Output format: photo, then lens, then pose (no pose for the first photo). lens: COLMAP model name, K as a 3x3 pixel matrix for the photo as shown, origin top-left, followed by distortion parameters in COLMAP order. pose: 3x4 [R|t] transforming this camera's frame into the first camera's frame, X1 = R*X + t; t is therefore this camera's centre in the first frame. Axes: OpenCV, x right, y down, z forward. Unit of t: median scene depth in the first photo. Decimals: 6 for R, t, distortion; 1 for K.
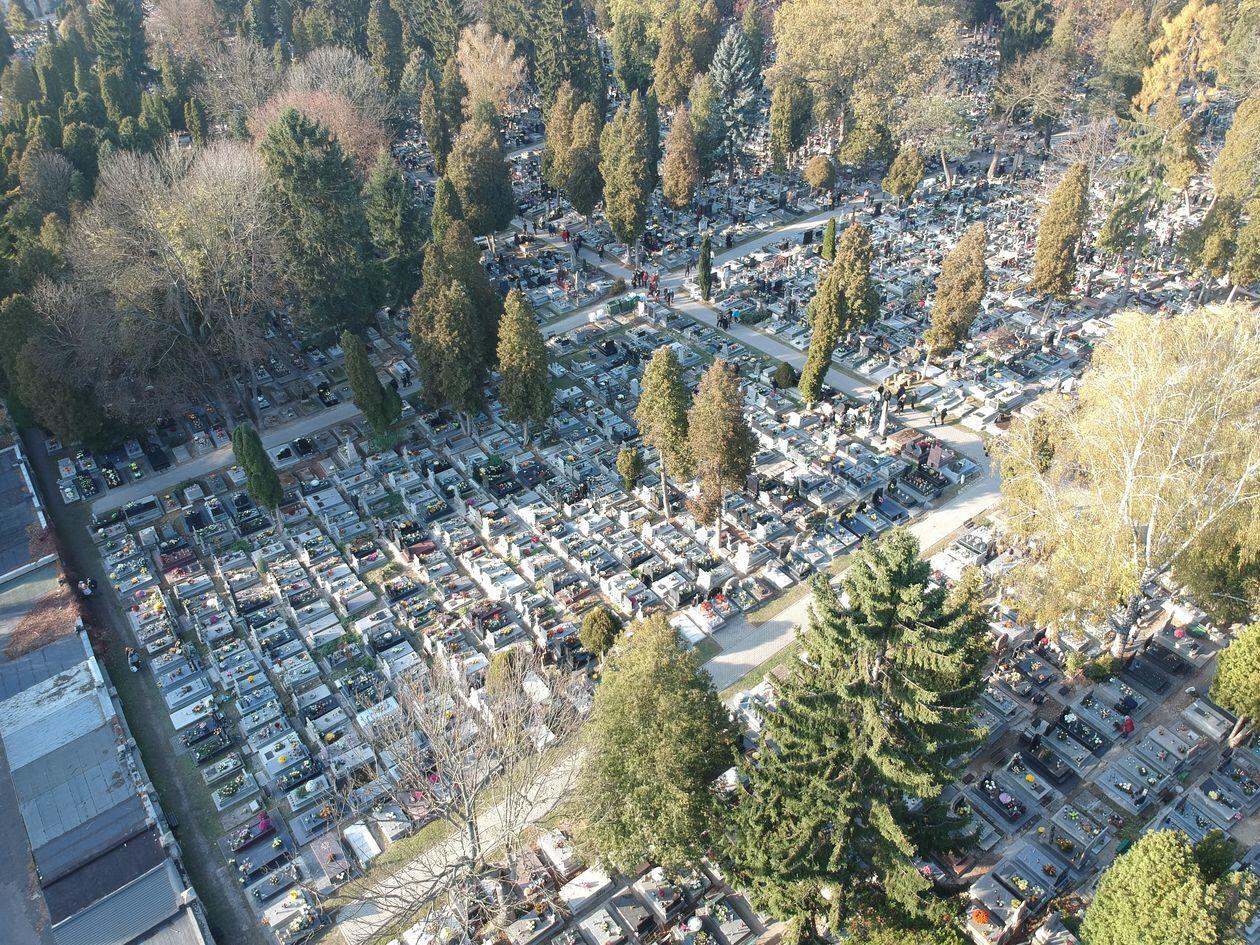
lens RADIAL K [[920.0, 0, 642.8], [0, 920.0, 471.1], [0, 0, 1]] dist [0.083025, -0.150403]
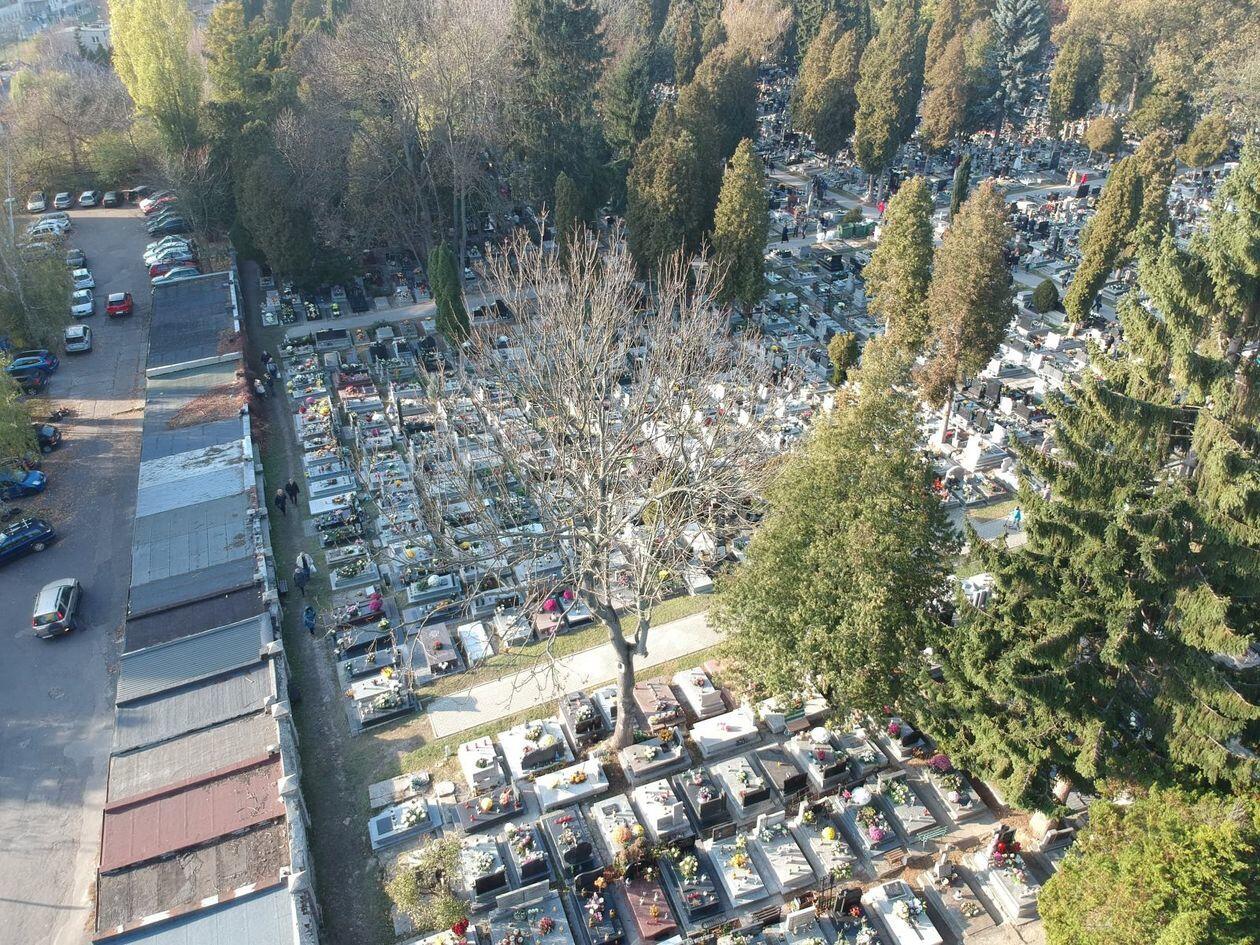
lens RADIAL K [[920.0, 0, 642.8], [0, 920.0, 471.1], [0, 0, 1]] dist [0.083025, -0.150403]
pose [[0.965918, 0.159931, -0.203530, -0.002525], [-0.174048, 0.983291, -0.053345, 0.185832], [0.191597, 0.086951, 0.977614, 0.129123]]
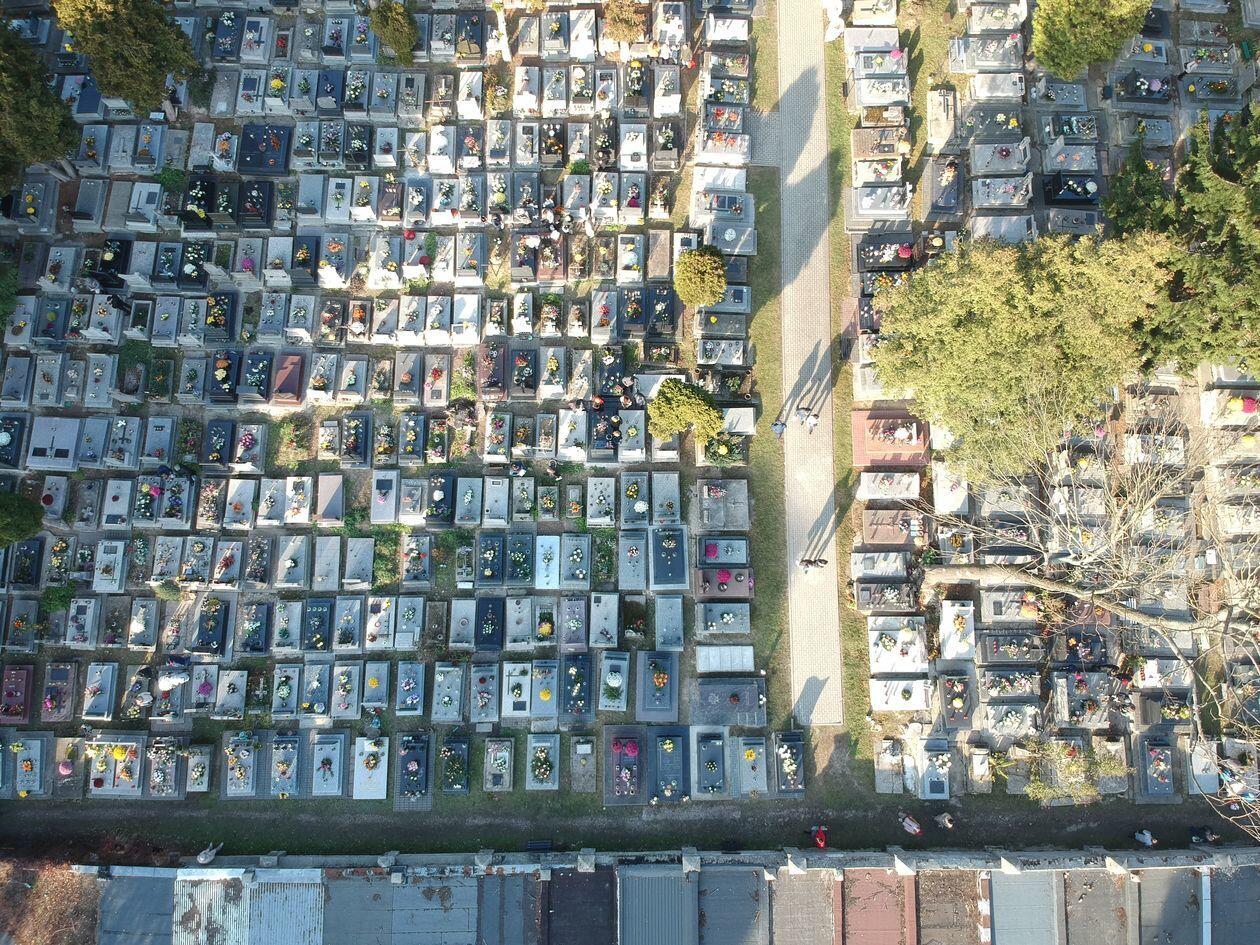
lens RADIAL K [[920.0, 0, 642.8], [0, 920.0, 471.1], [0, 0, 1]] dist [0.083025, -0.150403]
pose [[0.599959, -0.777991, 0.186495, -0.261491], [0.442326, 0.516810, 0.732977, -0.235900], [-0.666631, -0.357264, 0.654190, 0.399613]]
